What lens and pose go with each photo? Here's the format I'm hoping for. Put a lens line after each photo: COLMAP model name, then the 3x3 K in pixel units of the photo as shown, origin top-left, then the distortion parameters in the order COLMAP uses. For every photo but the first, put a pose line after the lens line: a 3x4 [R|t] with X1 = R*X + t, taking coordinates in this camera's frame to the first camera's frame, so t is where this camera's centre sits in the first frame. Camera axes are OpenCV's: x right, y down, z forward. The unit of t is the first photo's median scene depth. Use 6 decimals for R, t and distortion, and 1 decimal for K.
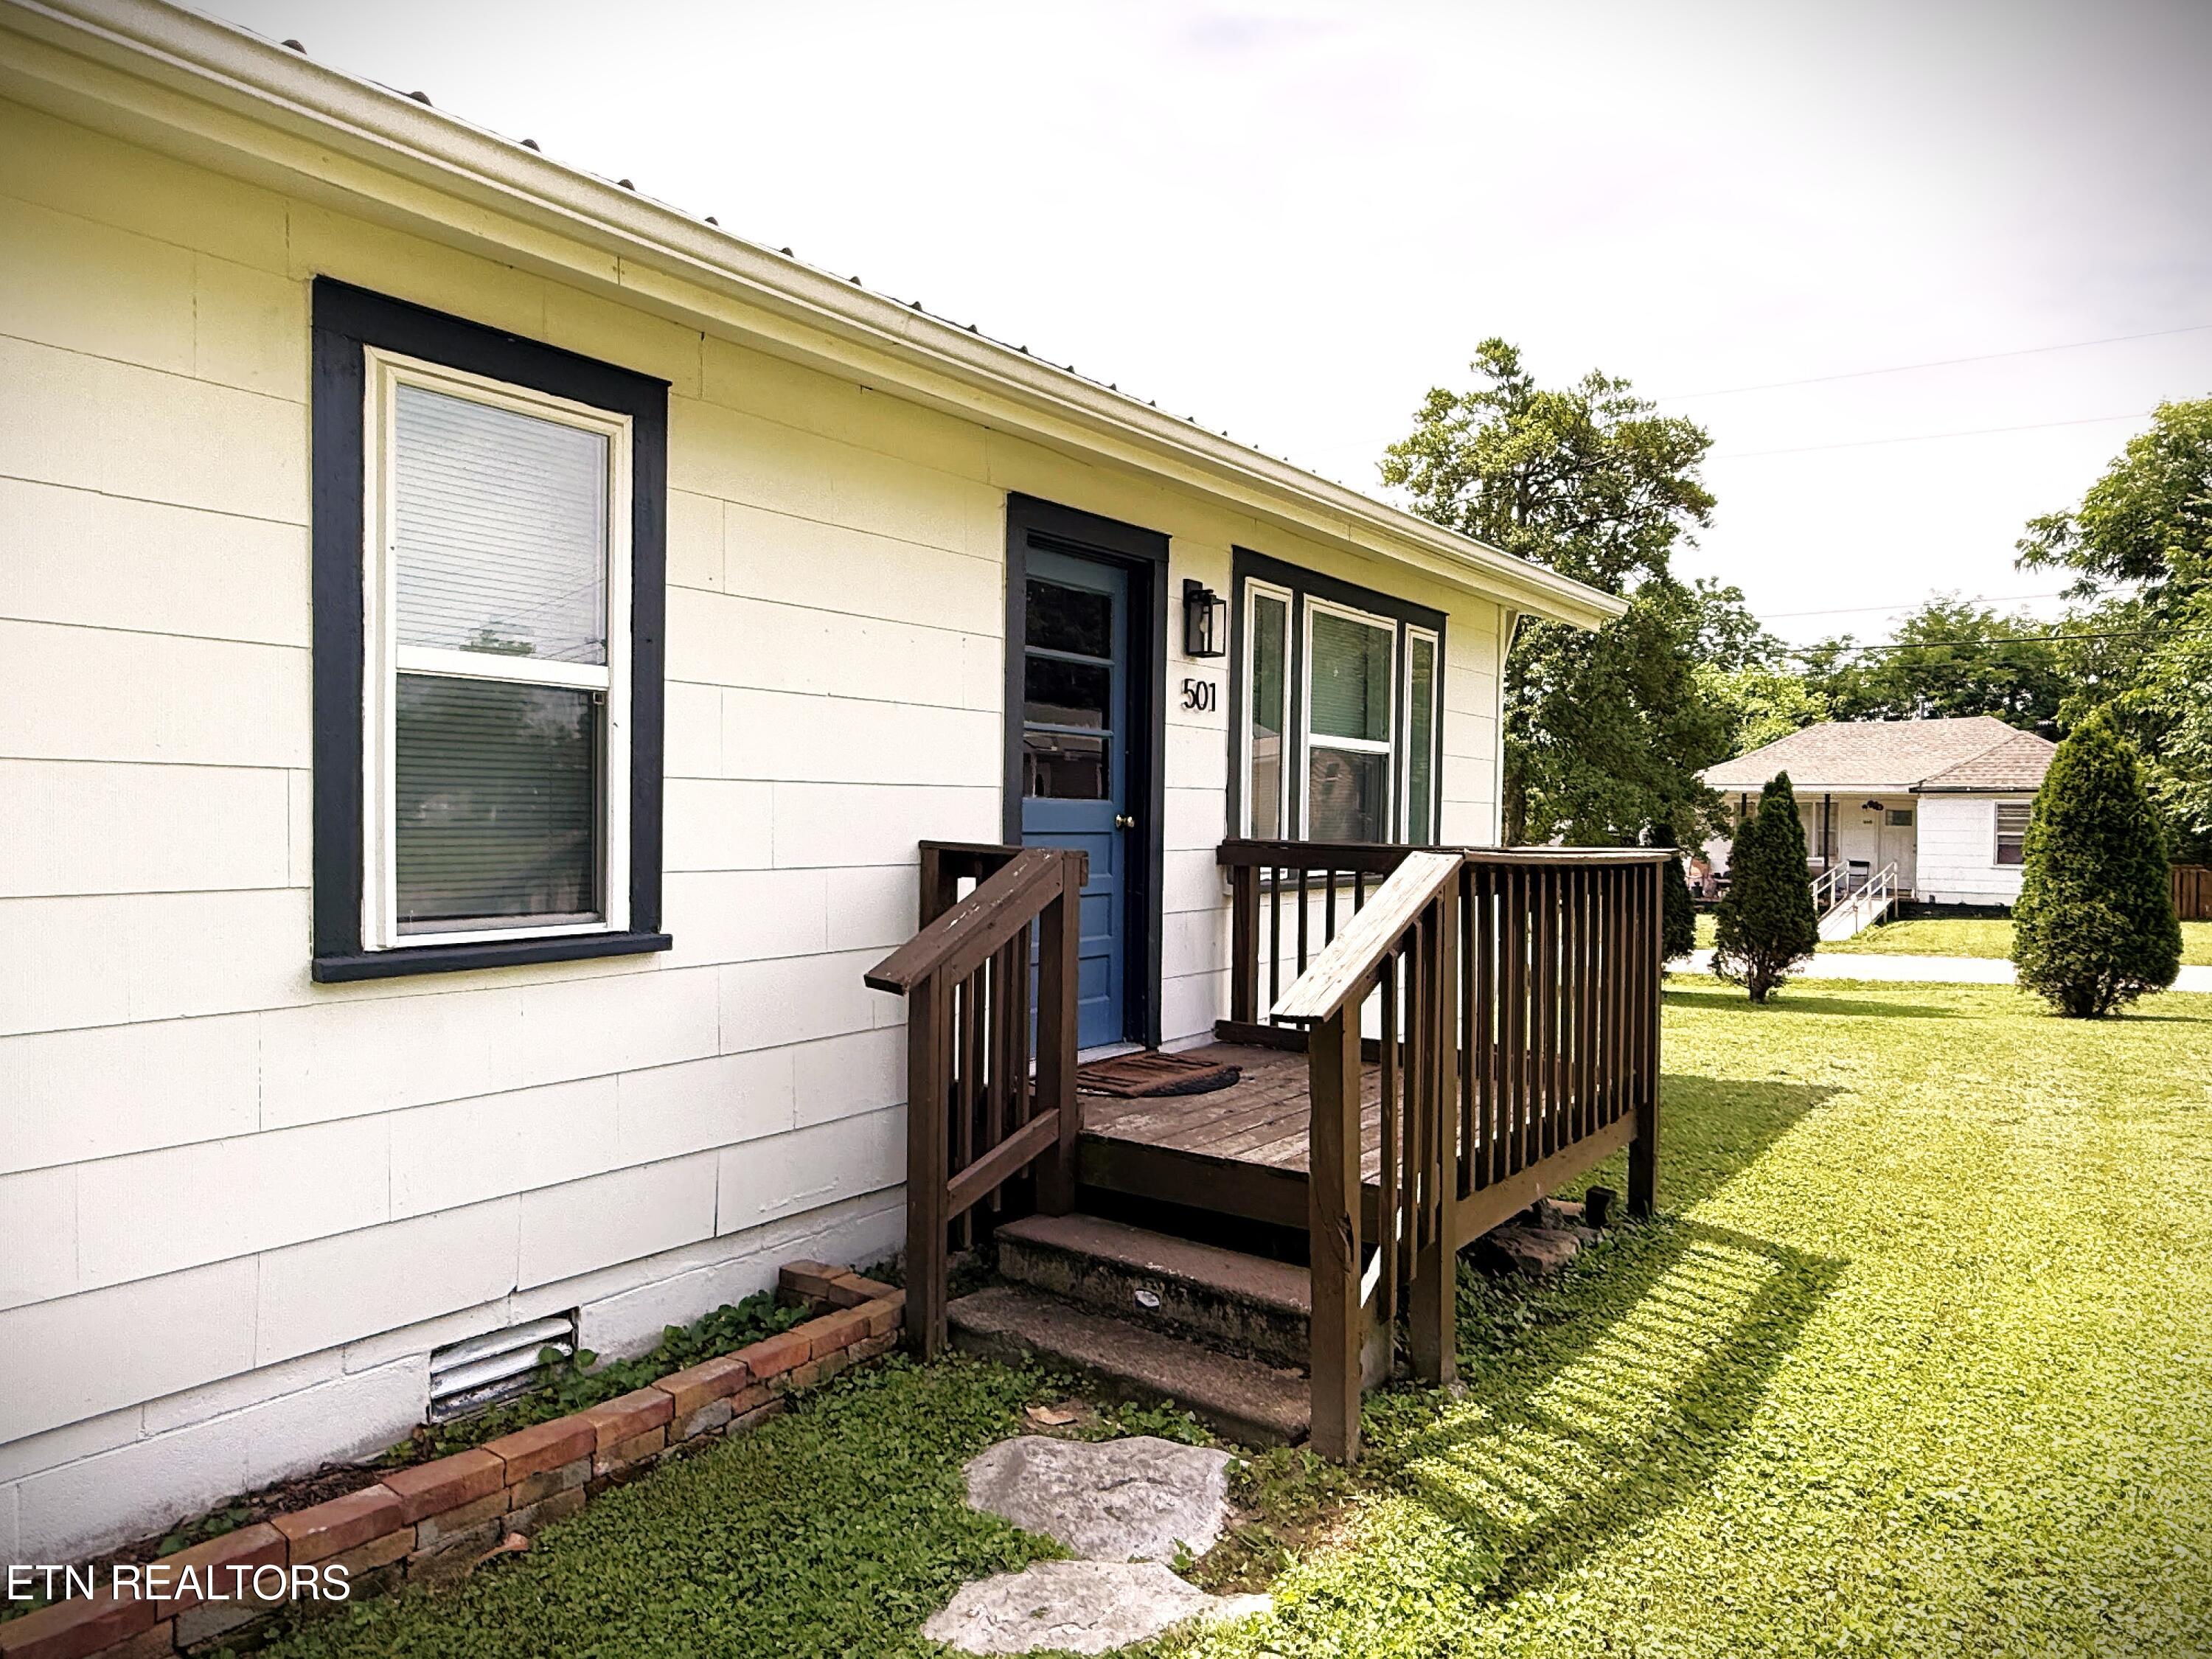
lens RADIAL K [[1348.5, 0, 1106.0], [0, 1348.5, 829.5], [0, 0, 1]] dist [-0.002387, -0.000513]
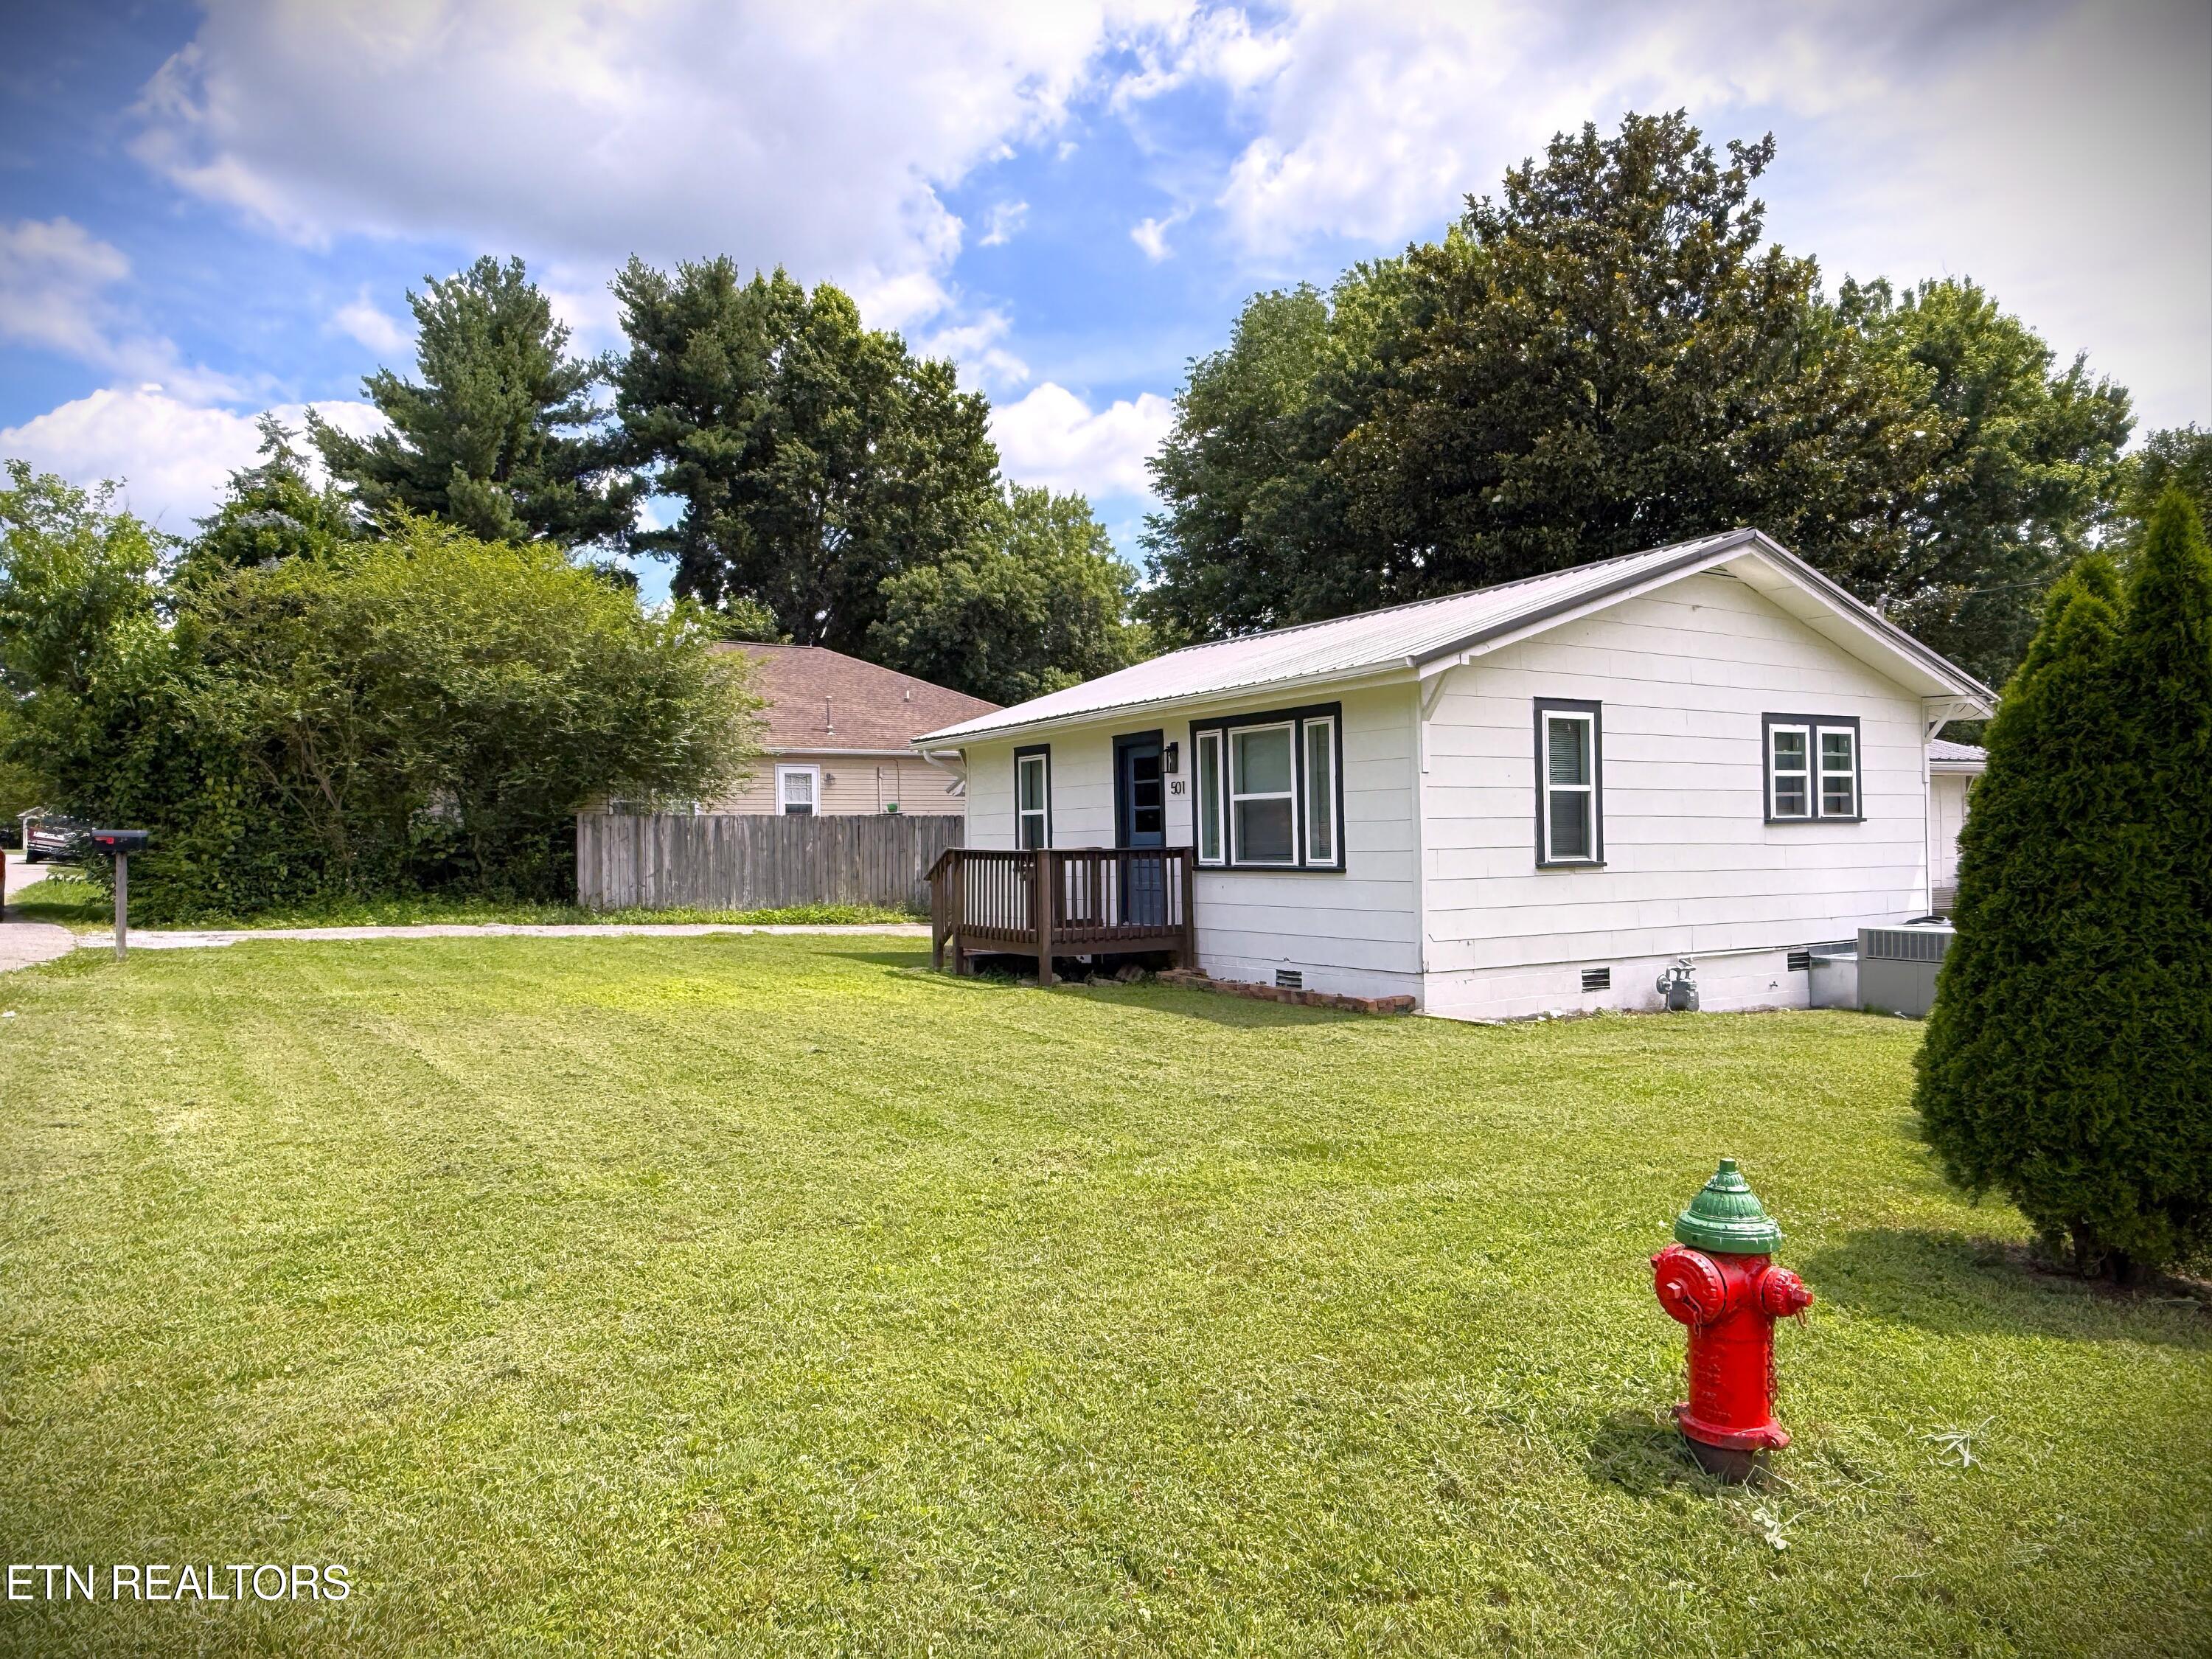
lens RADIAL K [[1481.6, 0, 1138.9], [0, 1481.6, 825.7], [0, 0, 1]] dist [0.027247, -0.001423]
pose [[-0.322067, -0.024335, -0.946404, 3.157686], [-0.002819, 0.999690, -0.024746, 0.042871], [0.946713, -0.005302, -0.322036, 2.156562]]
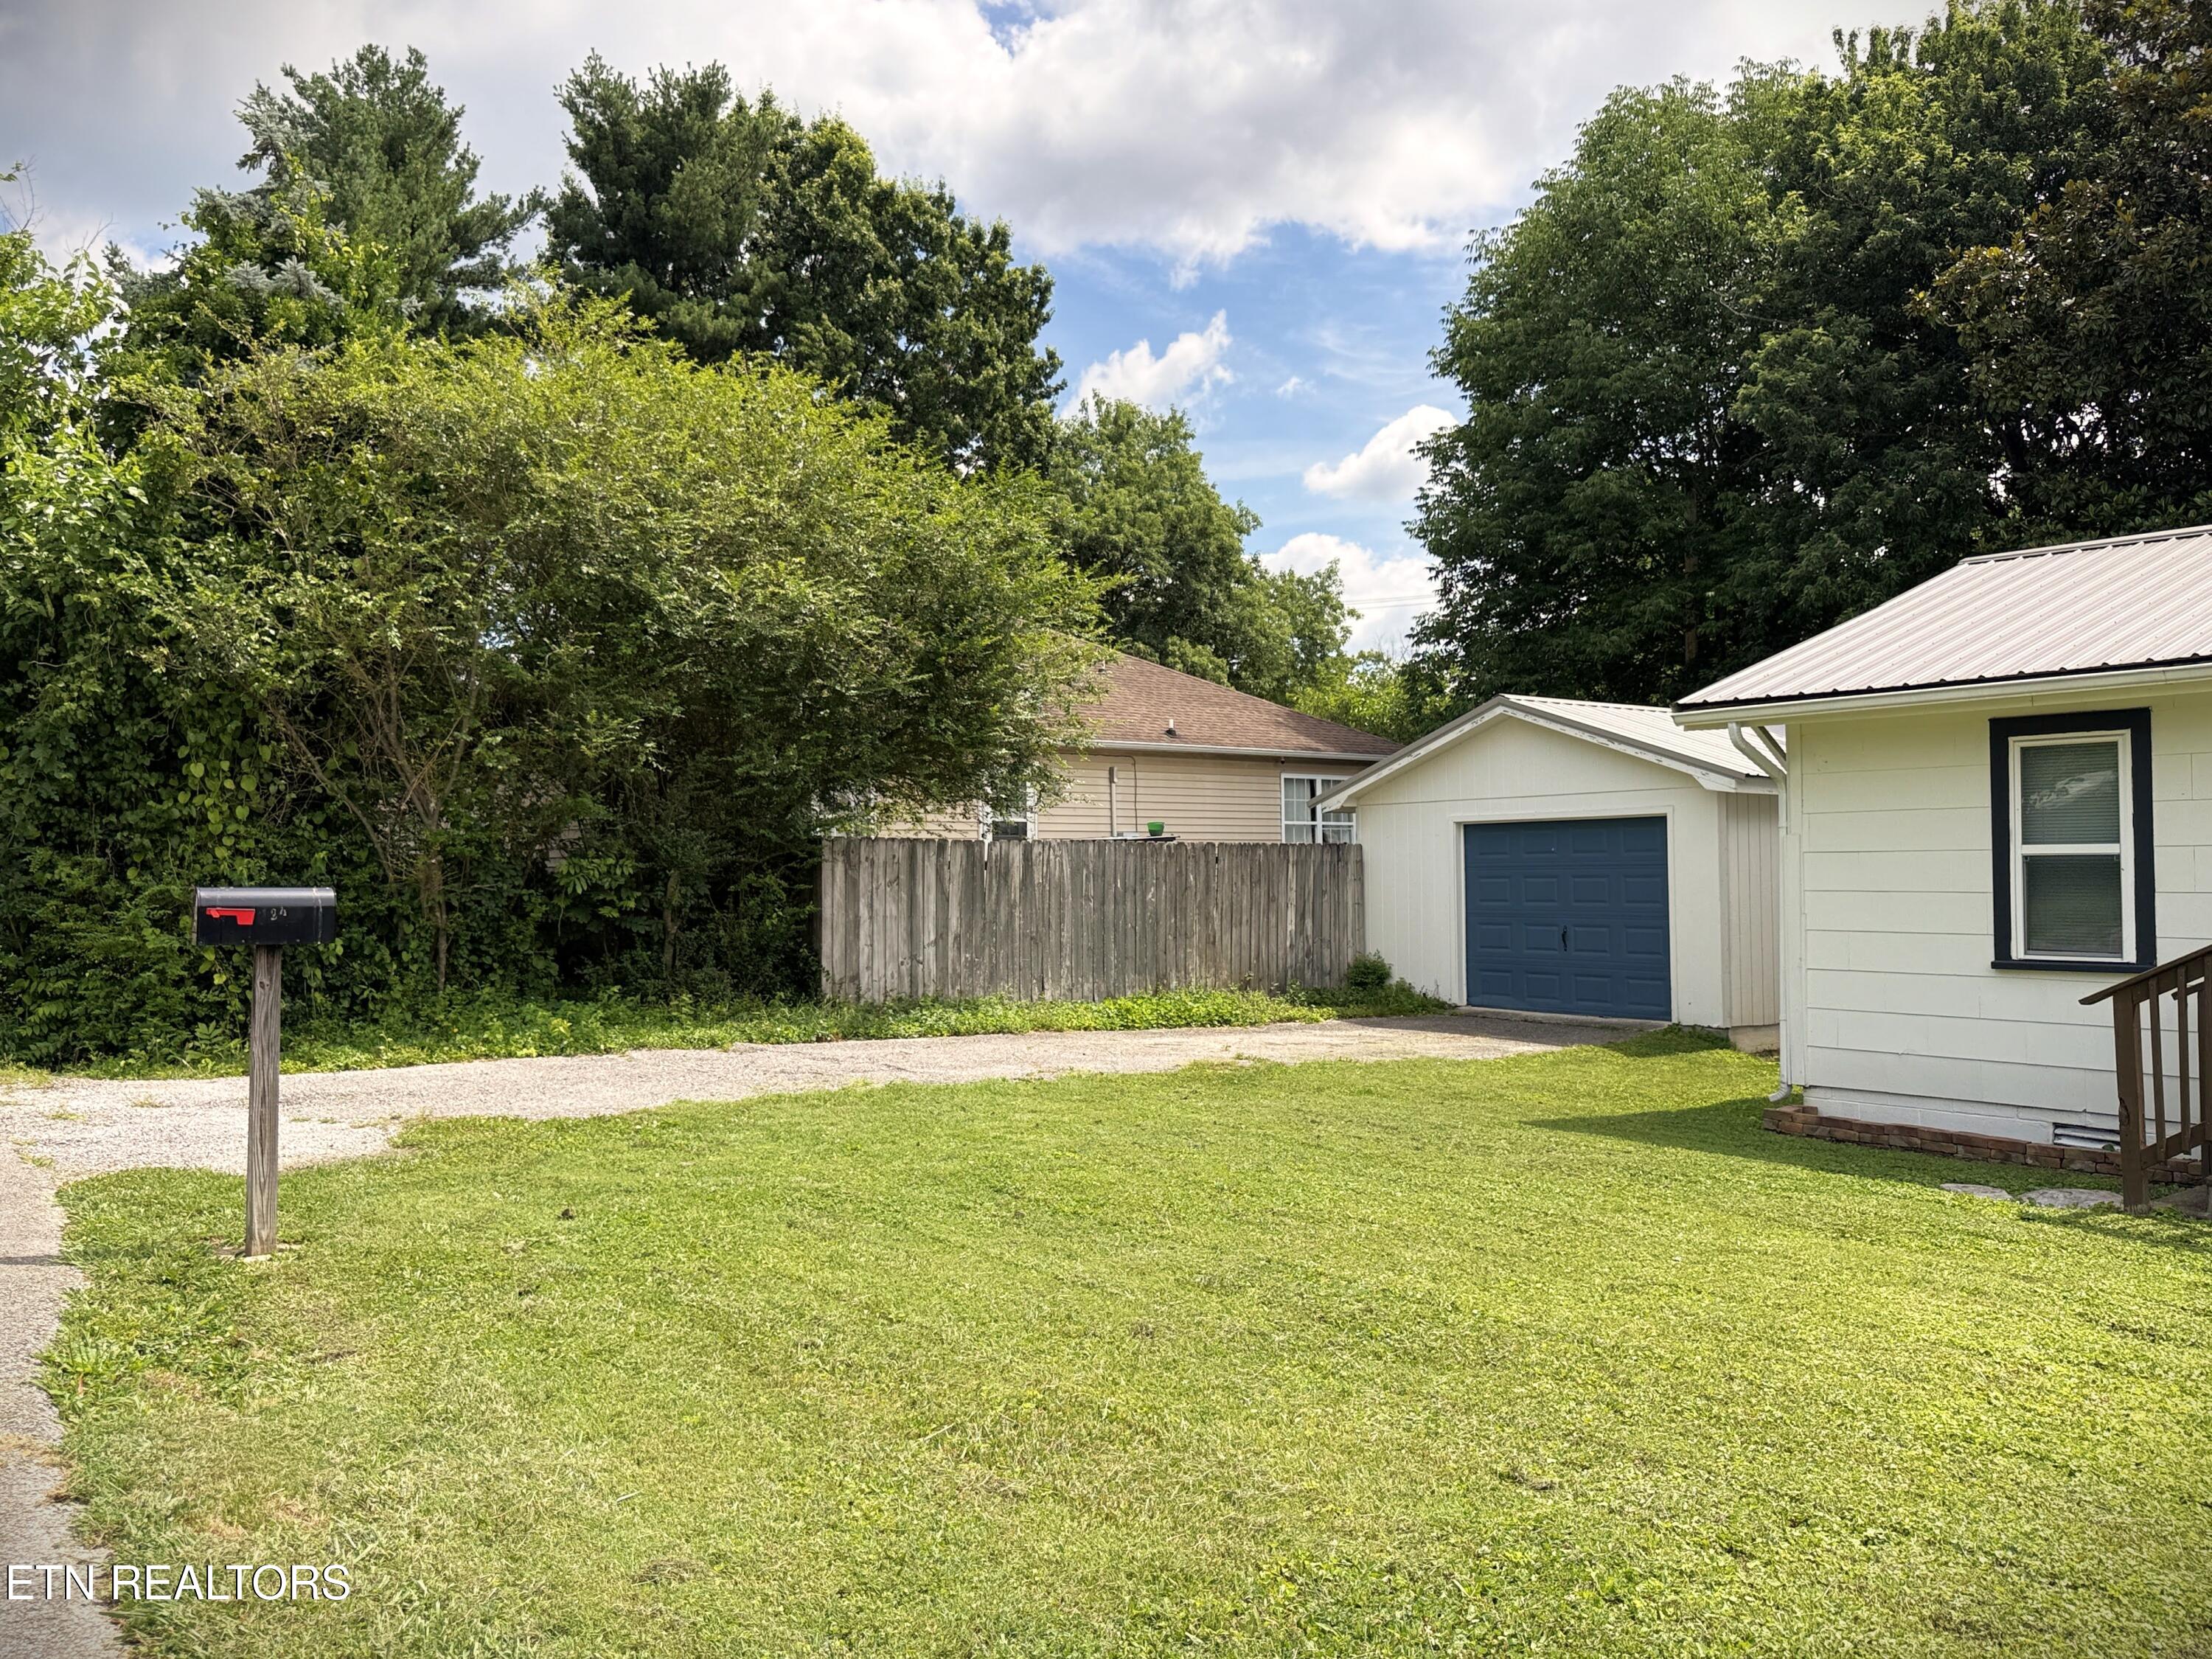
lens RADIAL K [[1583.9, 0, 1106.0], [0, 1583.9, 829.5], [0, 0, 1]] dist [0.067545, -0.099182]
pose [[-0.200233, -0.035078, -0.979120, 1.897852], [-0.007389, 0.999385, -0.034293, -0.029593], [0.979720, 0.000368, -0.200369, -0.087816]]
